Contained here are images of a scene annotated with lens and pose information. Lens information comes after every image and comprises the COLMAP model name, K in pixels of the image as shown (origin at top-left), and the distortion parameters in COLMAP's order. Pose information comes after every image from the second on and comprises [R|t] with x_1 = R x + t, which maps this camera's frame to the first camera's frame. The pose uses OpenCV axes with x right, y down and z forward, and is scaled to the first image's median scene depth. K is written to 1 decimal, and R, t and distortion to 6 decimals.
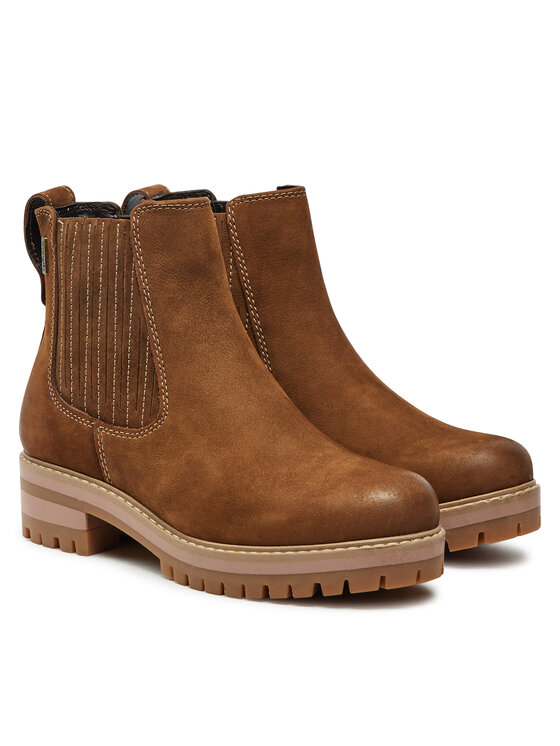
lens RADIAL K [[2553.2, 0, 280.0], [0, 2553.2, 373.0], [0, 0, 1]] dist [-0.146858, 0.018092]
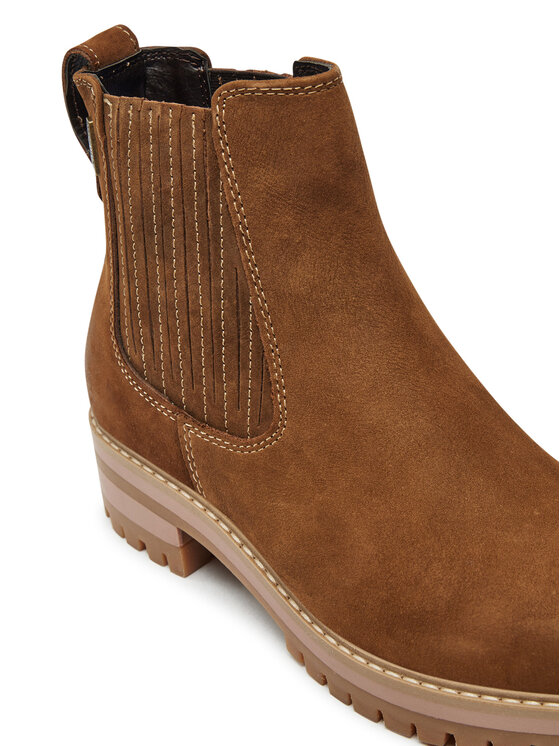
lens RADIAL K [[1443.4, 0, 280.0], [0, 1443.4, 373.0], [0, 0, 1]] dist [-0.108076, -0.229098]
pose [[0.995956, -0.020923, -0.087373, -0.013919], [0.046836, 0.950818, 0.306190, -0.104423], [0.076670, -0.309044, 0.947952, 0.656591]]
